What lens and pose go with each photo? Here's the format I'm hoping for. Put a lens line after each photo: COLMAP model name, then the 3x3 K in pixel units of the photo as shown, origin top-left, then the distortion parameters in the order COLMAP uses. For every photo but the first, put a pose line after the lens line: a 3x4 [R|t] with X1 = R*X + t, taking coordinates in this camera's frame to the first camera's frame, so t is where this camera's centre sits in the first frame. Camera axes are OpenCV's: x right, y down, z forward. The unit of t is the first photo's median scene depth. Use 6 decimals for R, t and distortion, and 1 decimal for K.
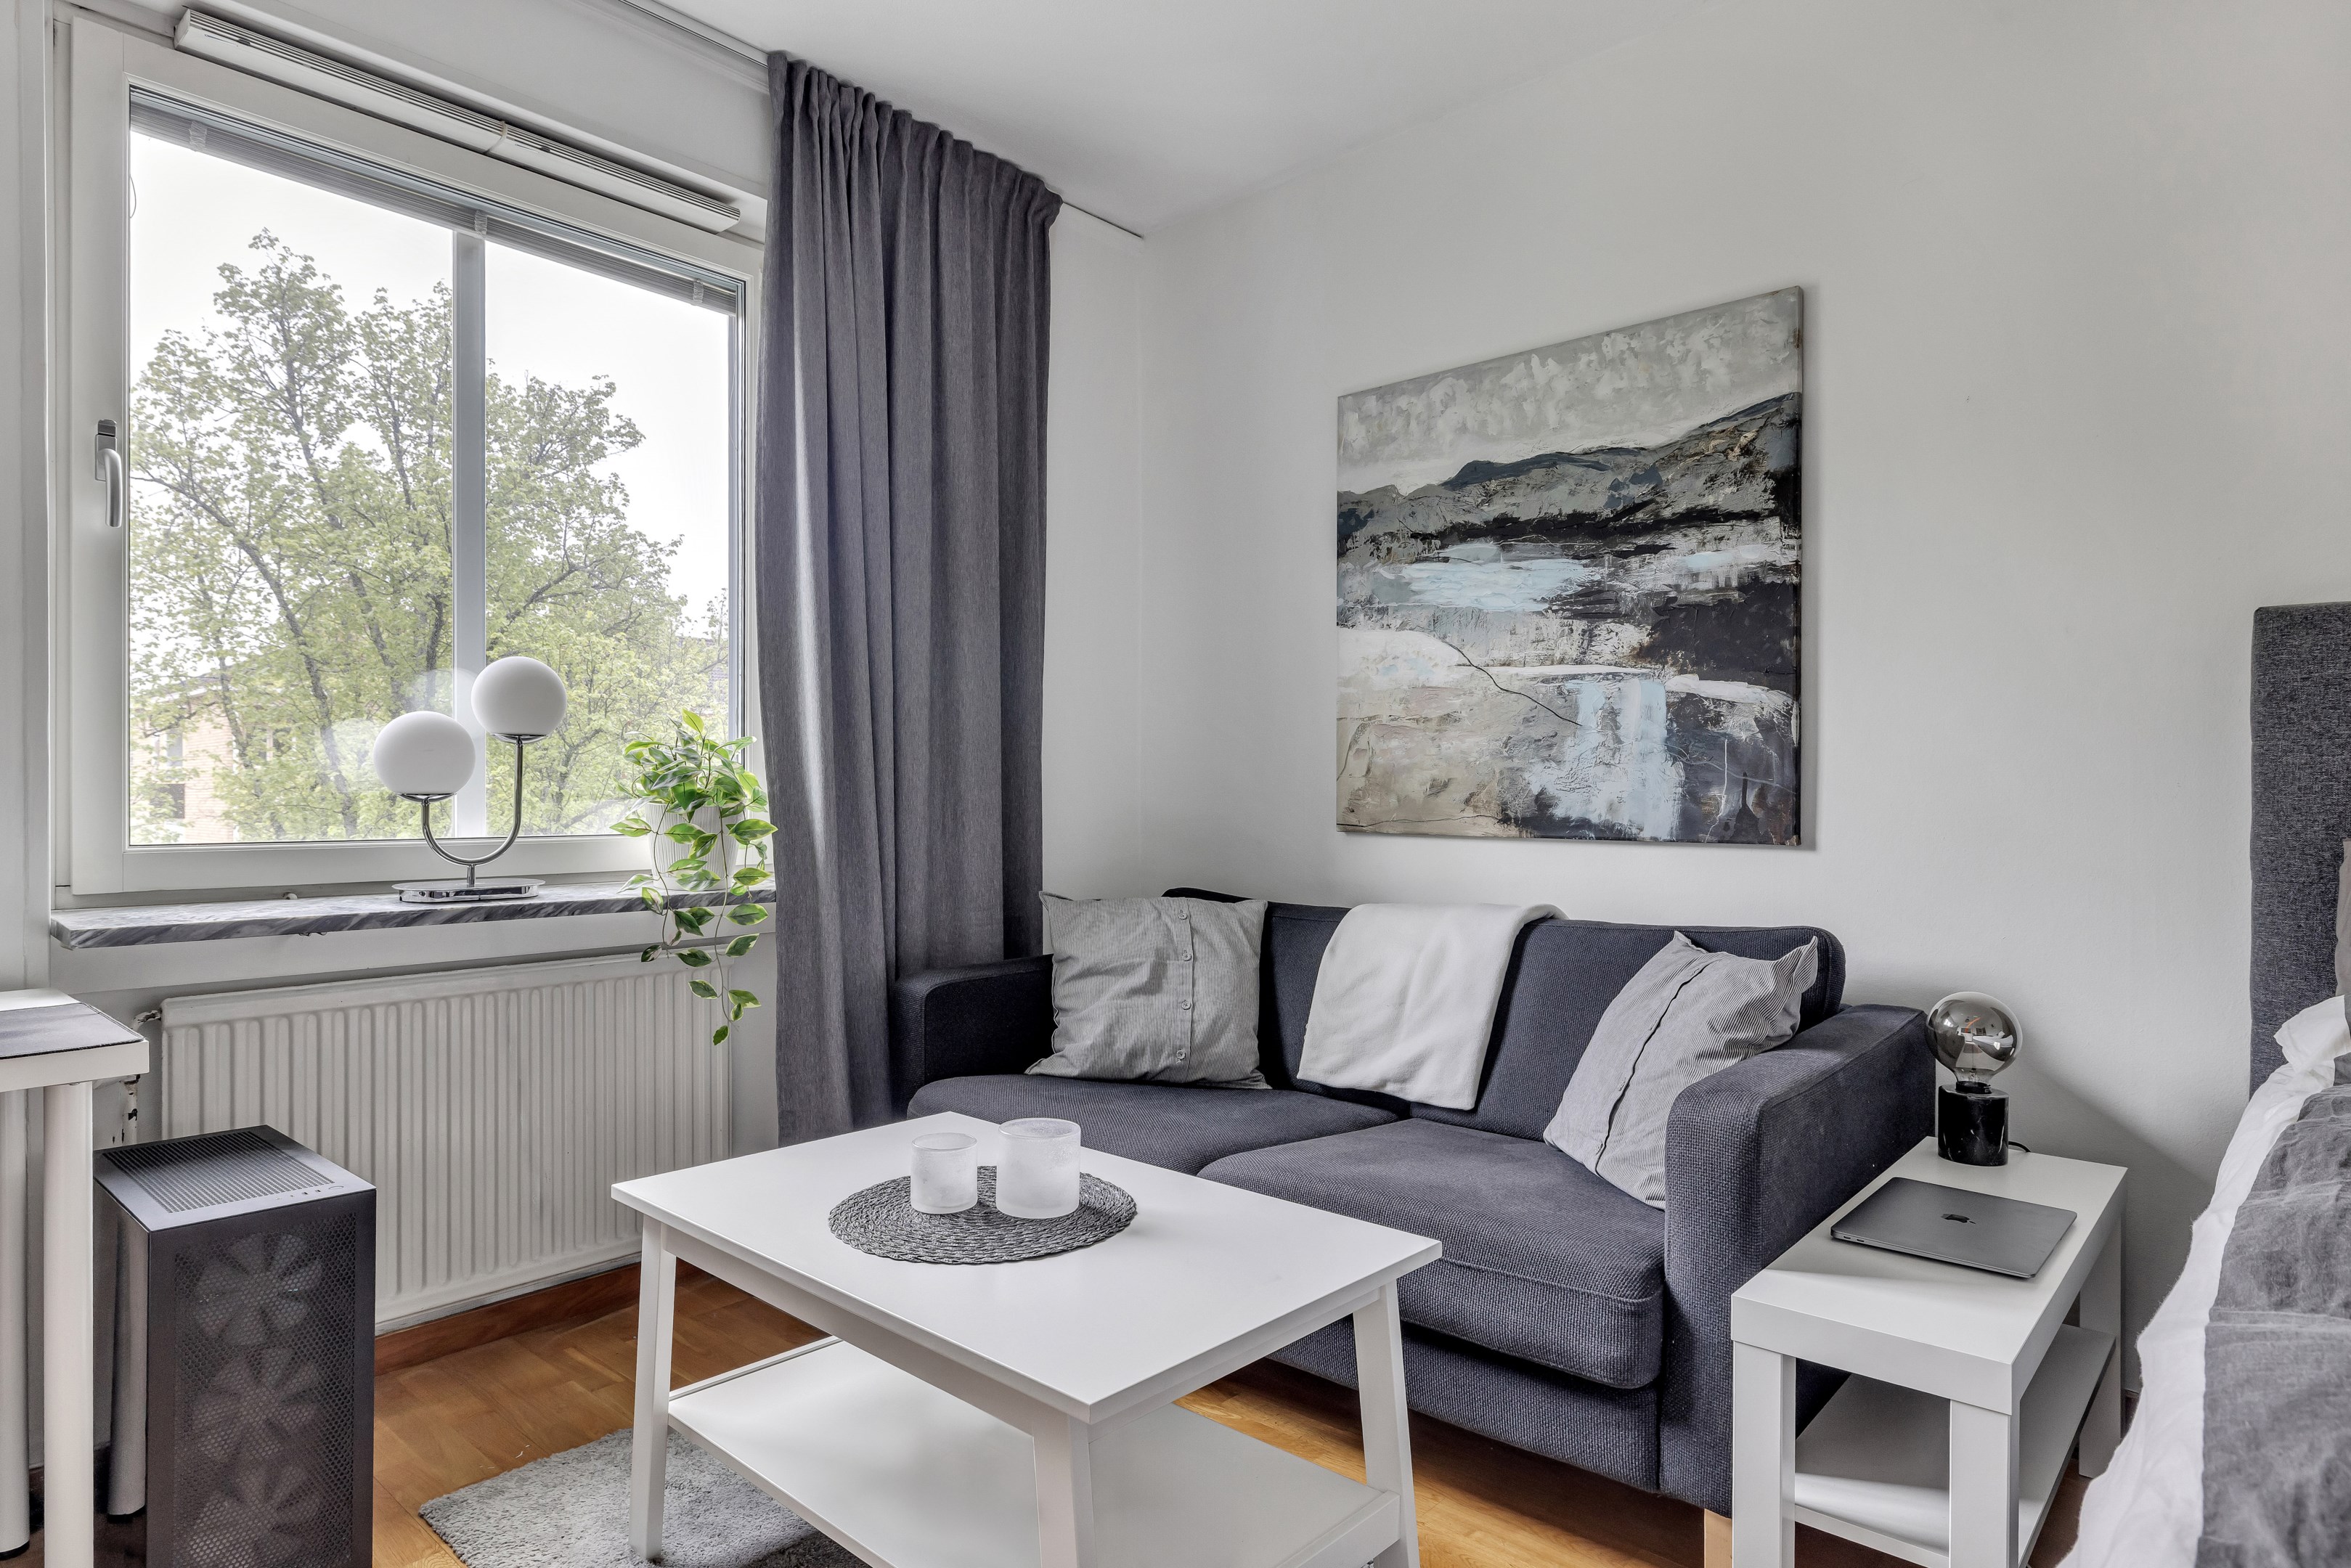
lens RADIAL K [[1312.0, 0, 1162.1], [0, 1312.0, 810.8], [0, 0, 1]] dist [-0.000904, -0.000462]
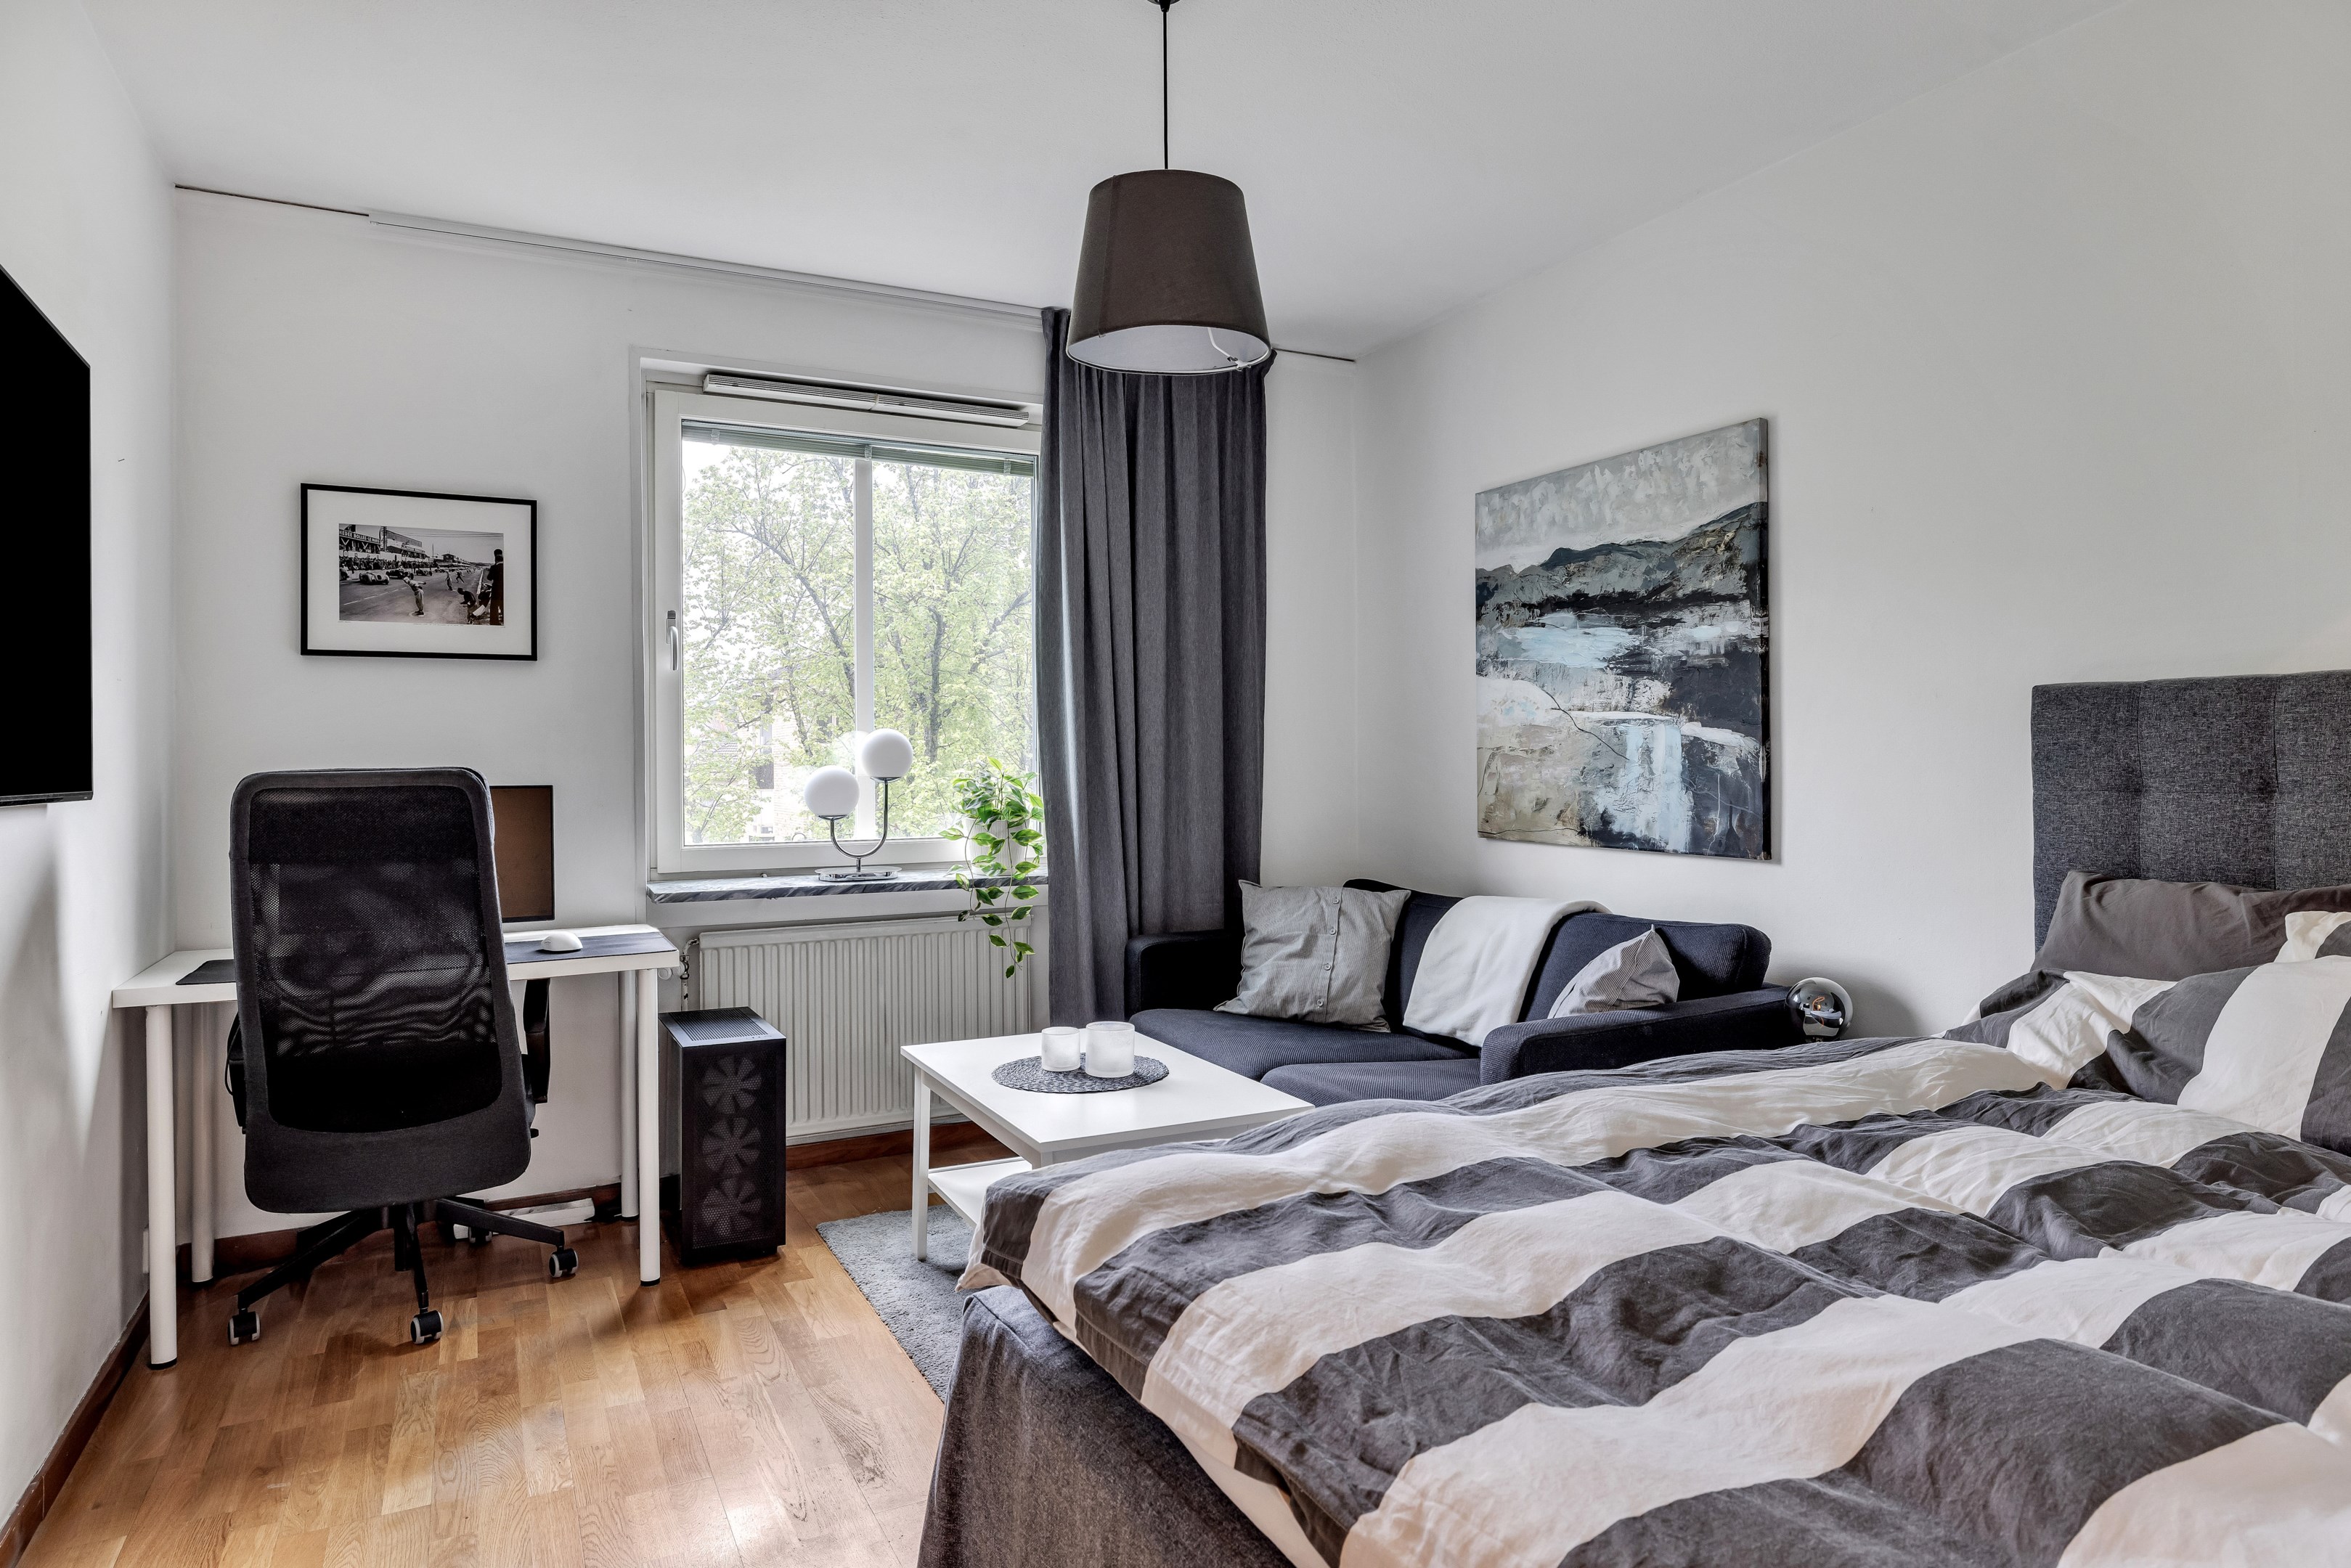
lens RADIAL K [[1369.5, 0, 1177.5], [0, 1369.5, 789.0], [0, 0, 1]] dist [-0.004156, -0.001022]
pose [[0.937090, 0.000183, -0.349087, 0.378114], [0.002694, 0.999966, 0.007754, -0.048973], [0.349077, -0.008206, 0.937058, -0.391886]]
